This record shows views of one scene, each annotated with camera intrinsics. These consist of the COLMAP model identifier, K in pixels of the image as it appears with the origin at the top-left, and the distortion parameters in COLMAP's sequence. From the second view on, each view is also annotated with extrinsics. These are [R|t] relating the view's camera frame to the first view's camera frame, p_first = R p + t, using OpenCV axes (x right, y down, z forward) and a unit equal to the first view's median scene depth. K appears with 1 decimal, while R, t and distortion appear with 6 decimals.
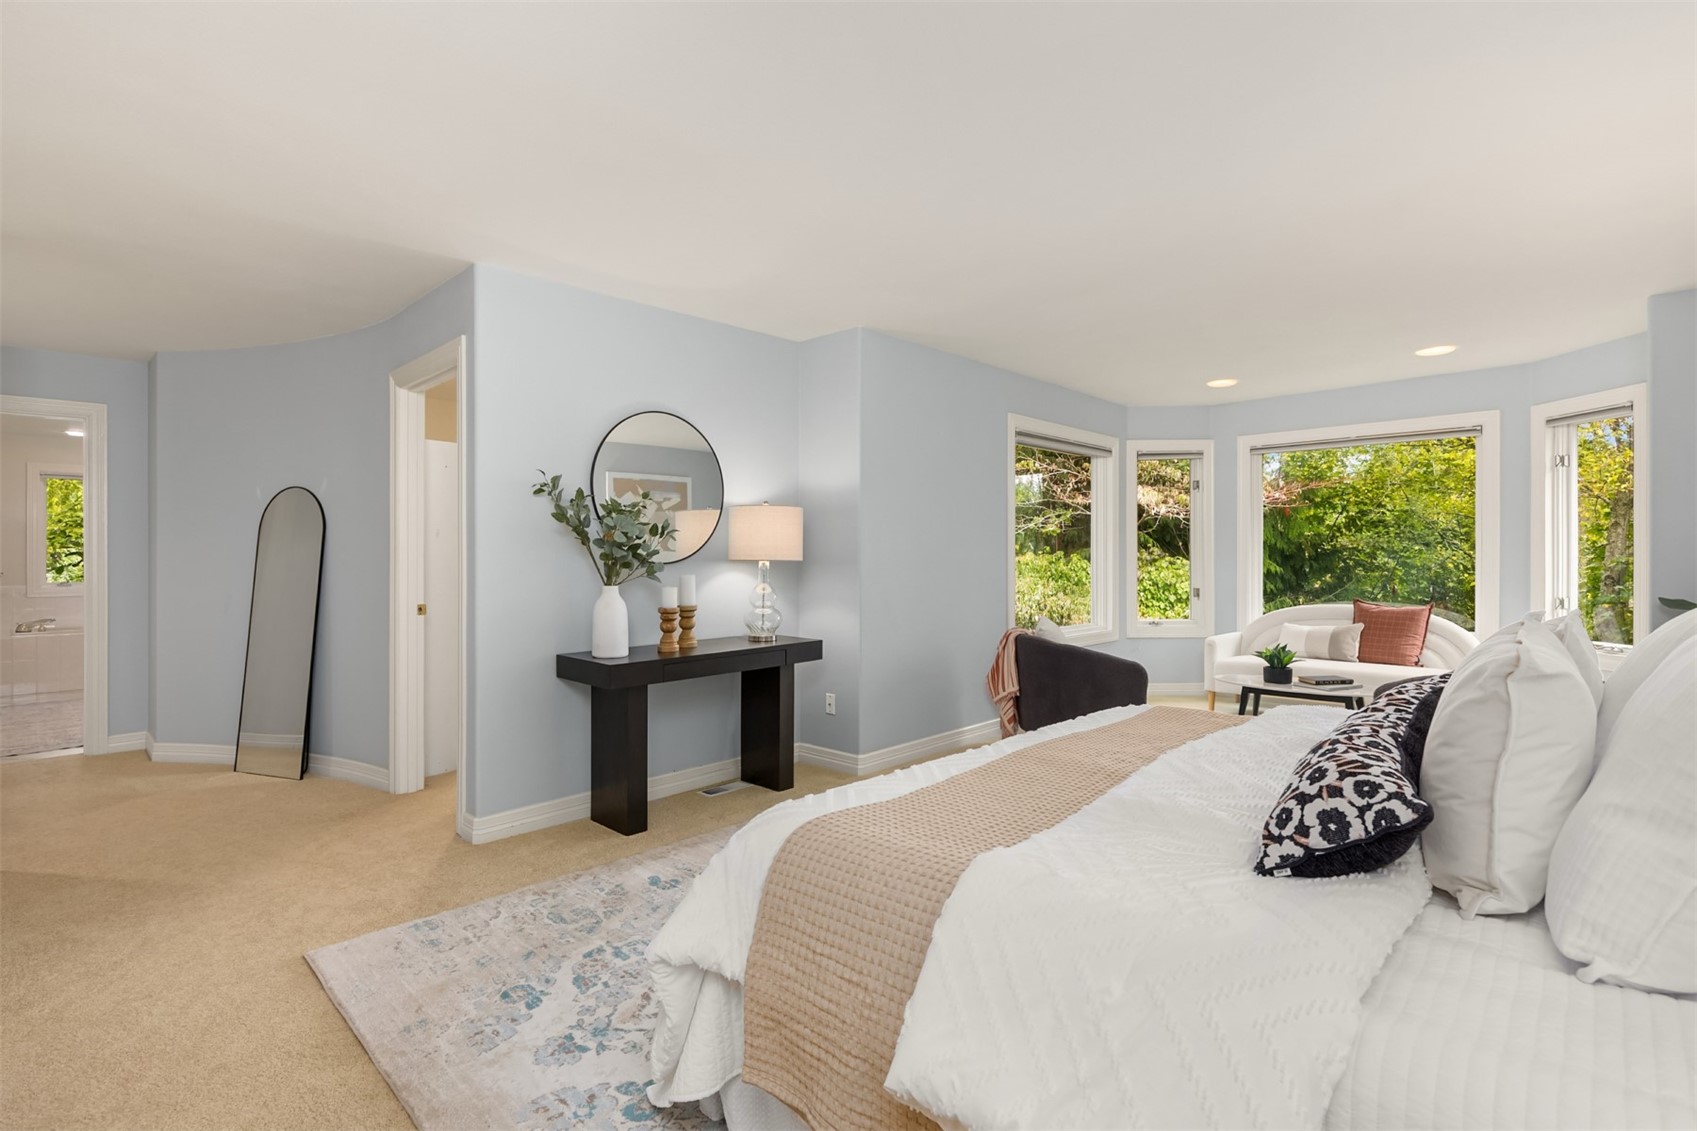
lens RADIAL K [[813.9, 0, 851.2], [0, 813.9, 561.1], [0, 0, 1]] dist [0.000068, 0.000701]
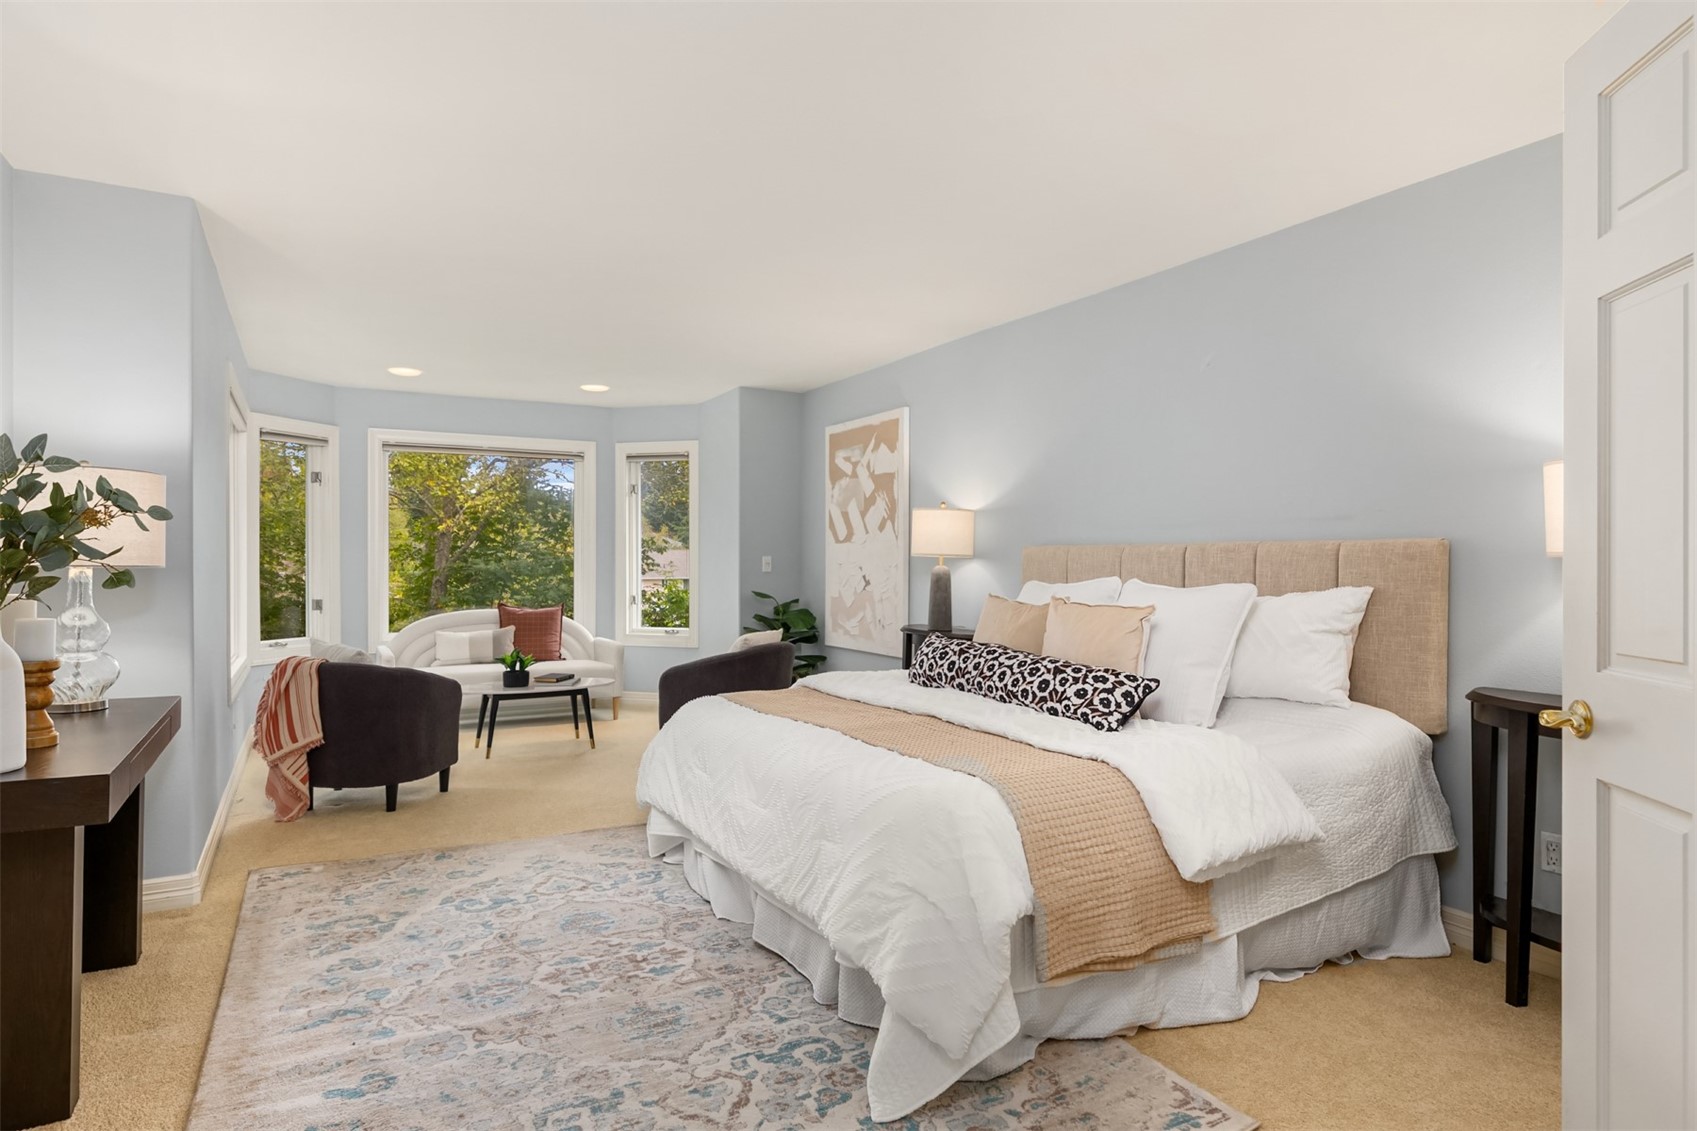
lens RADIAL K [[938.1, 0, 848.5], [0, 938.1, 565.5], [0, 0, 1]] dist [-0.001119, -0.000695]
pose [[0.290176, -0.001263, 0.956972, -0.485706], [0.001818, 0.999998, 0.000769, -0.002309], [-0.956972, 0.001517, 0.290178, 0.261826]]
